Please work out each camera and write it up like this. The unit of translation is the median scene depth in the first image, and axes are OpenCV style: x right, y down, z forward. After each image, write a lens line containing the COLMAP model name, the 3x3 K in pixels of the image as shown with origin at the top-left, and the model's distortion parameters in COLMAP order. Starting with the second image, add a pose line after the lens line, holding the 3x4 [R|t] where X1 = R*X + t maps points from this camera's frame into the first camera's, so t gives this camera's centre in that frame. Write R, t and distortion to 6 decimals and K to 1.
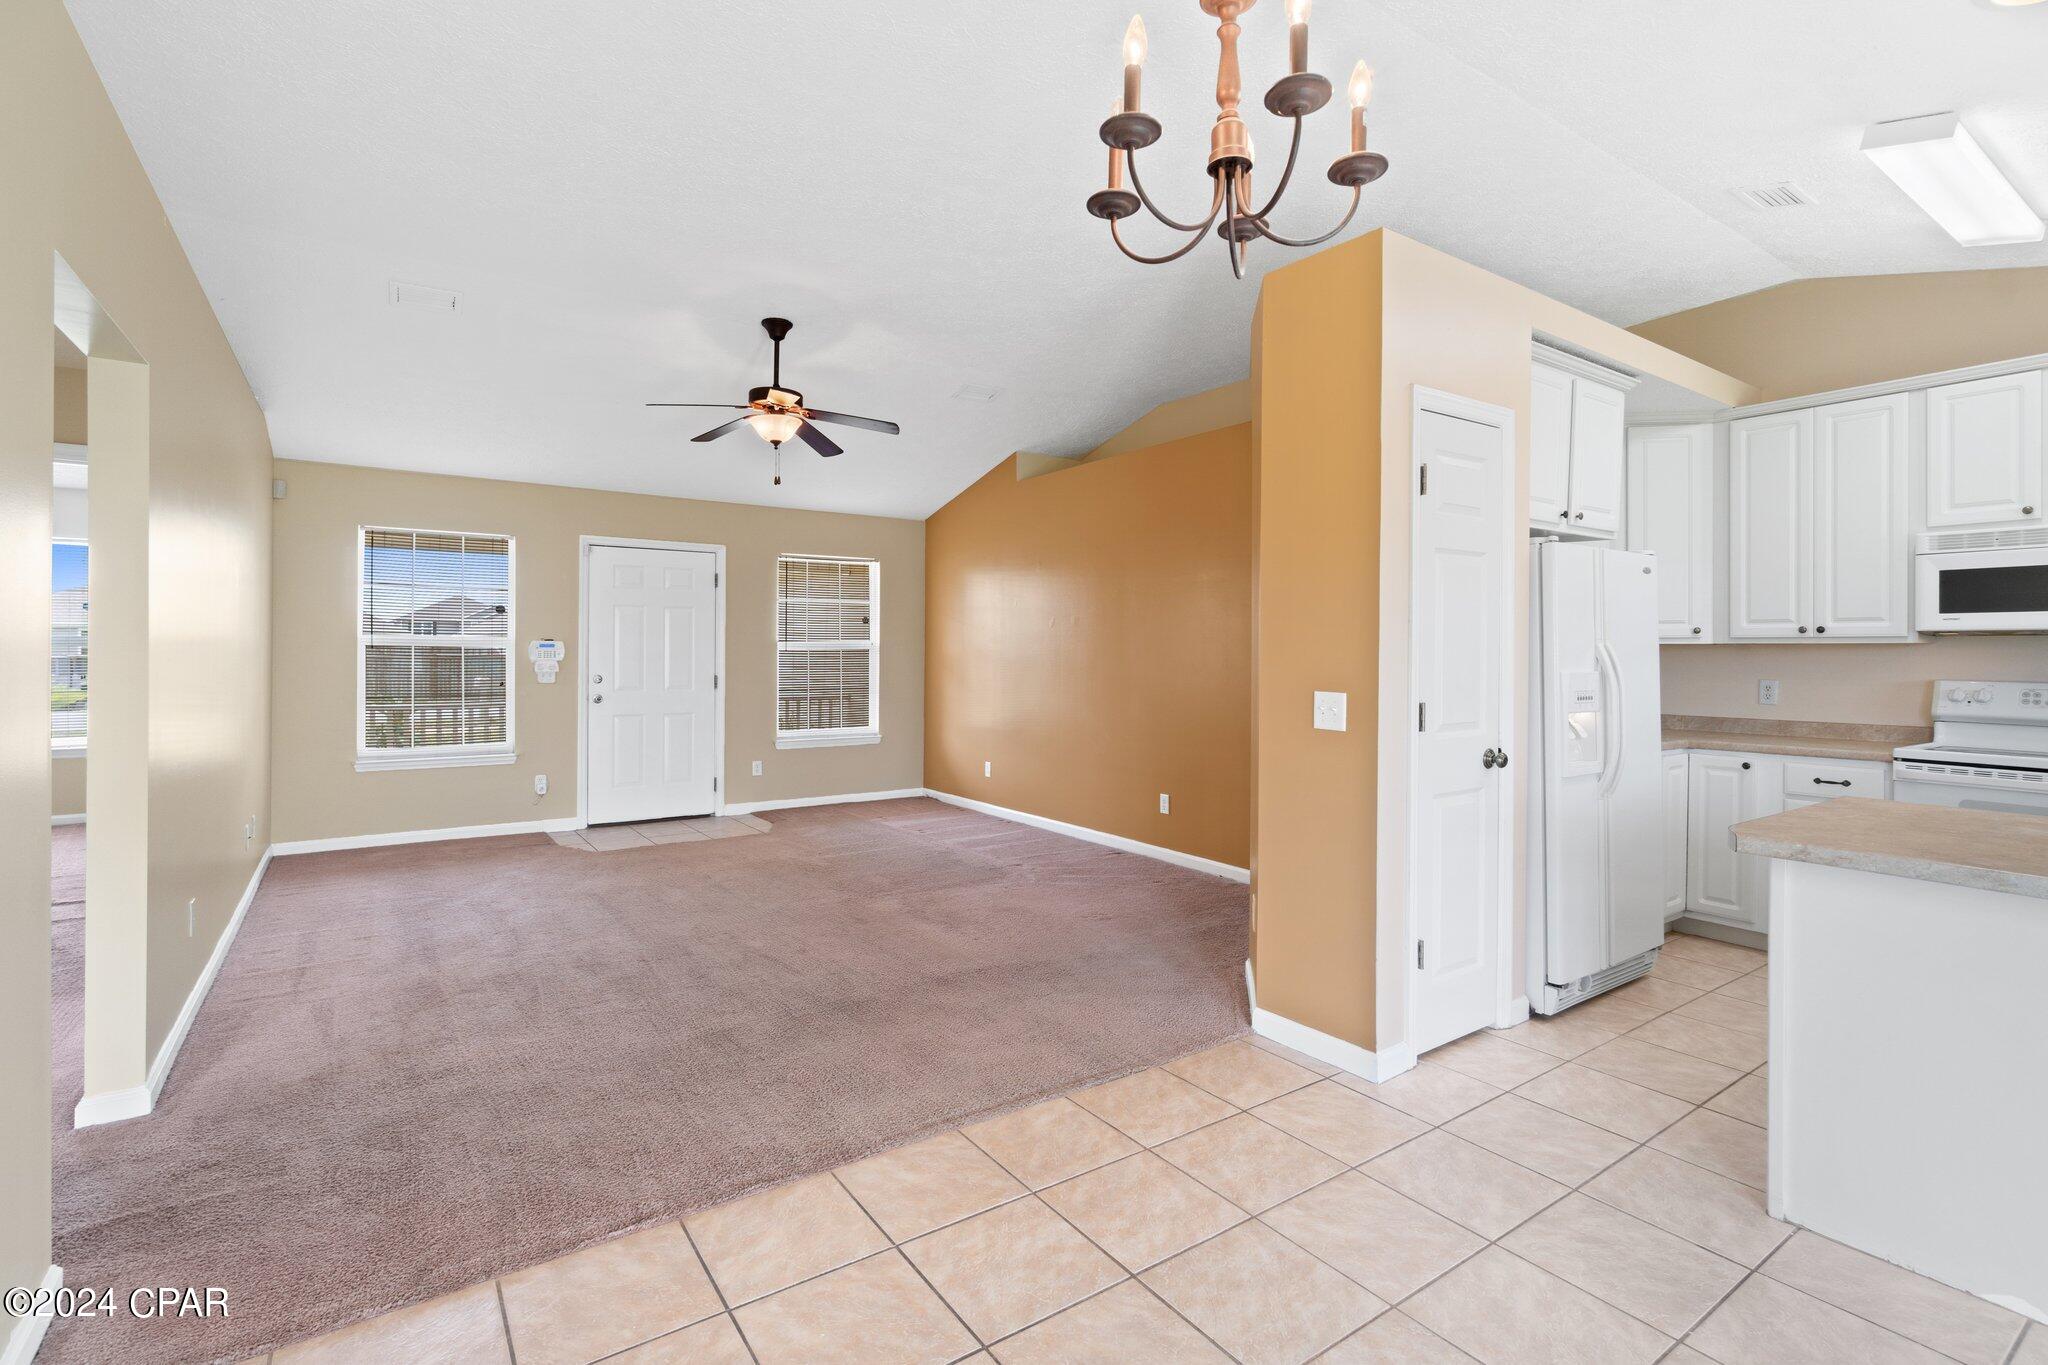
lens RADIAL K [[942.7, 0, 1053.7], [0, 942.7, 653.1], [0, 0, 1]] dist [-0.006148, 0.000735]
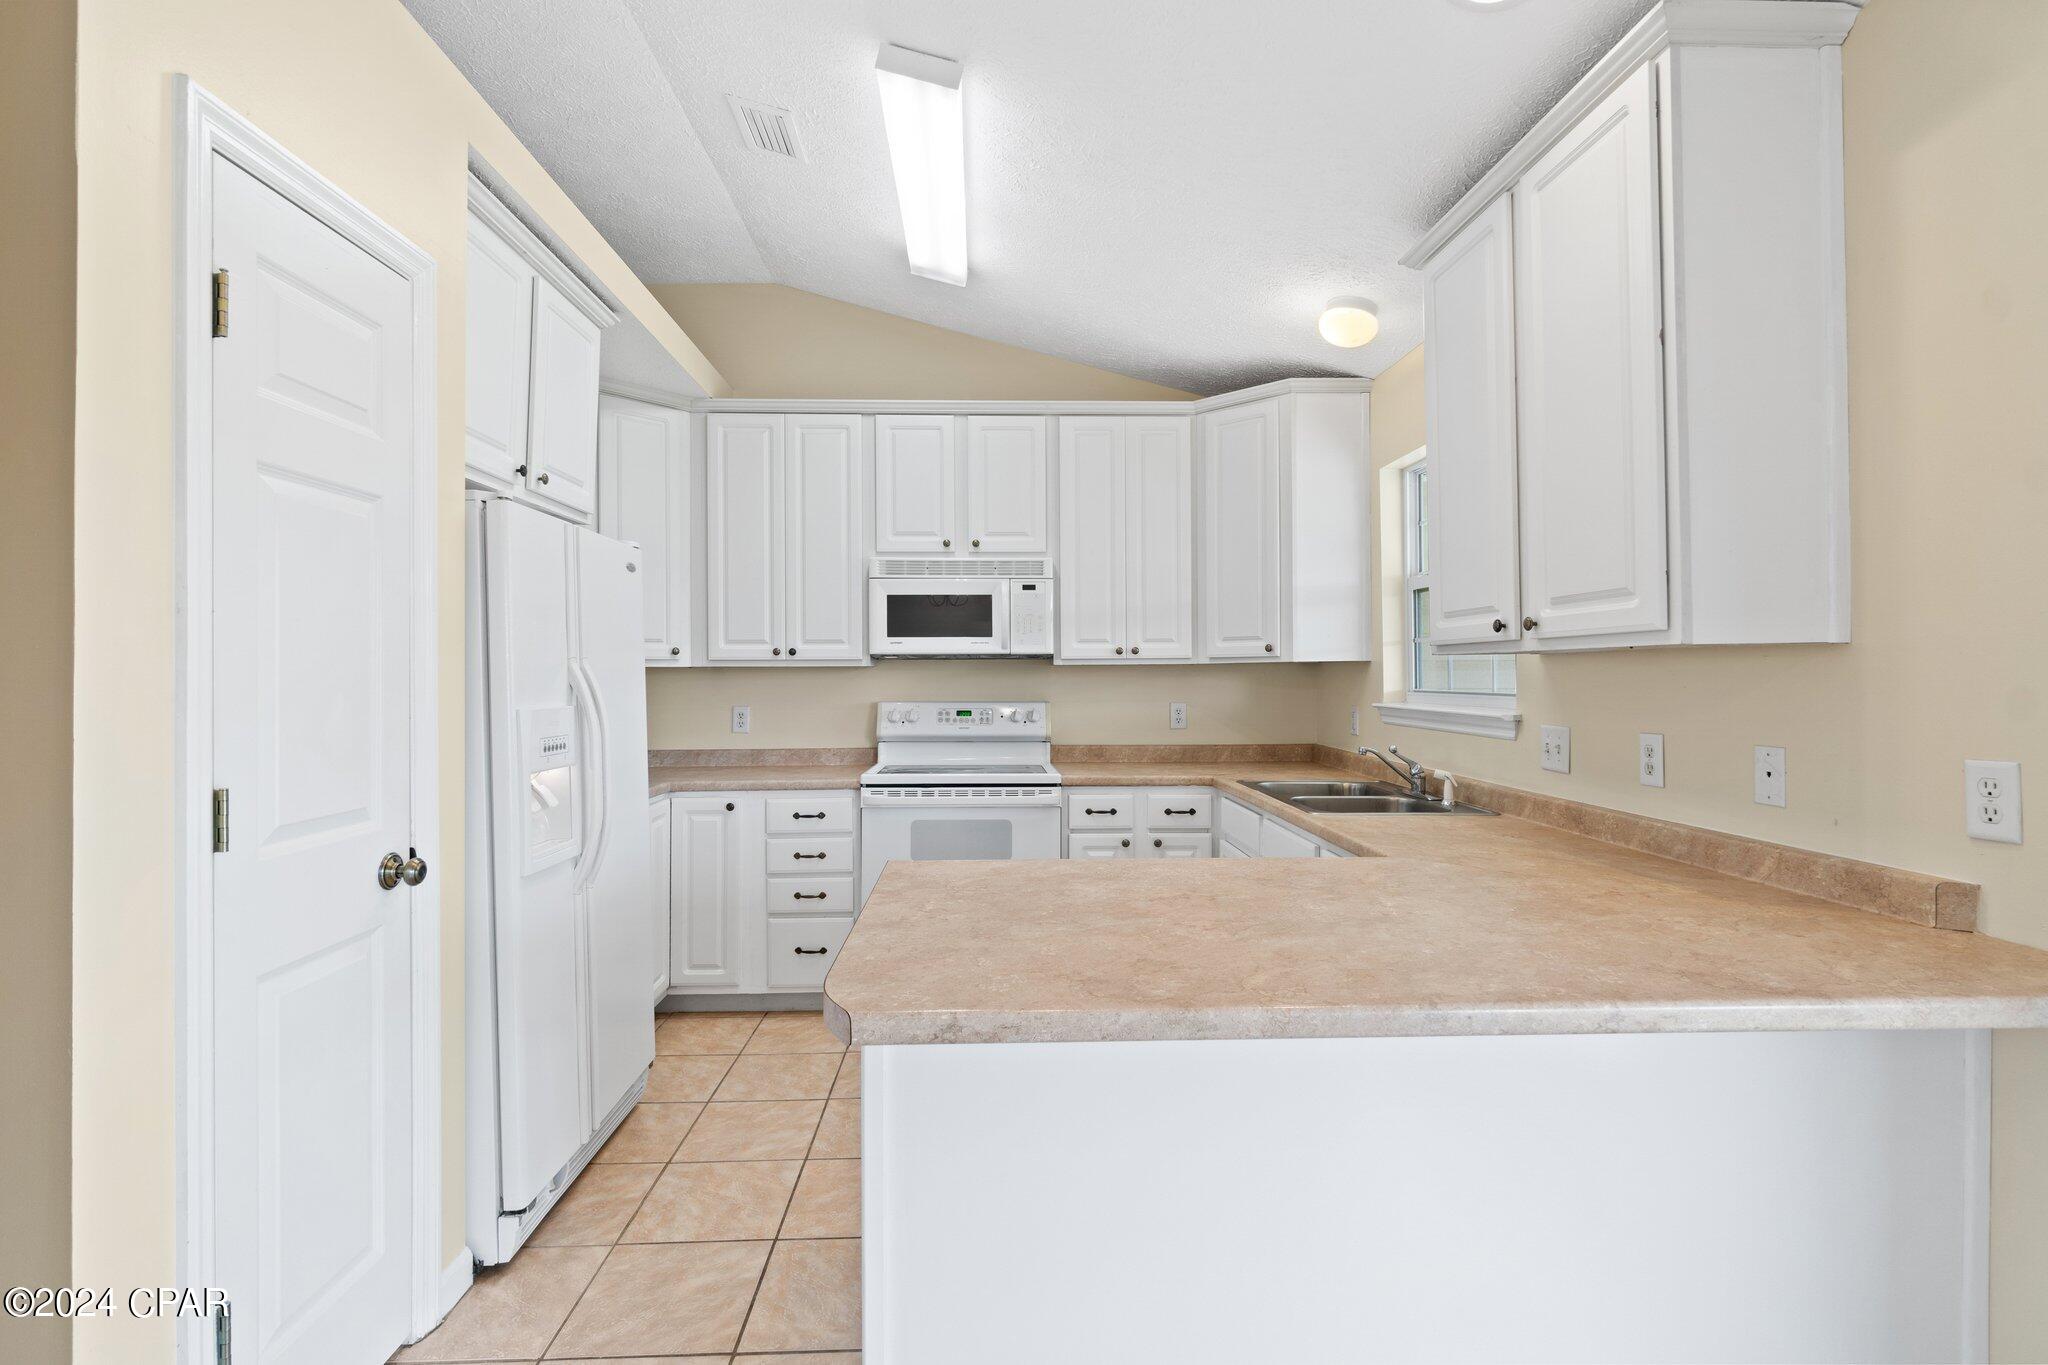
lens RADIAL K [[942.7, 0, 1017.6], [0, 942.7, 674.4], [0, 0, 1]] dist [-0.006148, 0.000735]
pose [[0.551797, -0.004233, 0.833968, 0.170713], [0.008589, 0.999963, -0.000607, 0.000060], [-0.833934, 0.007498, 0.551813, 0.321716]]
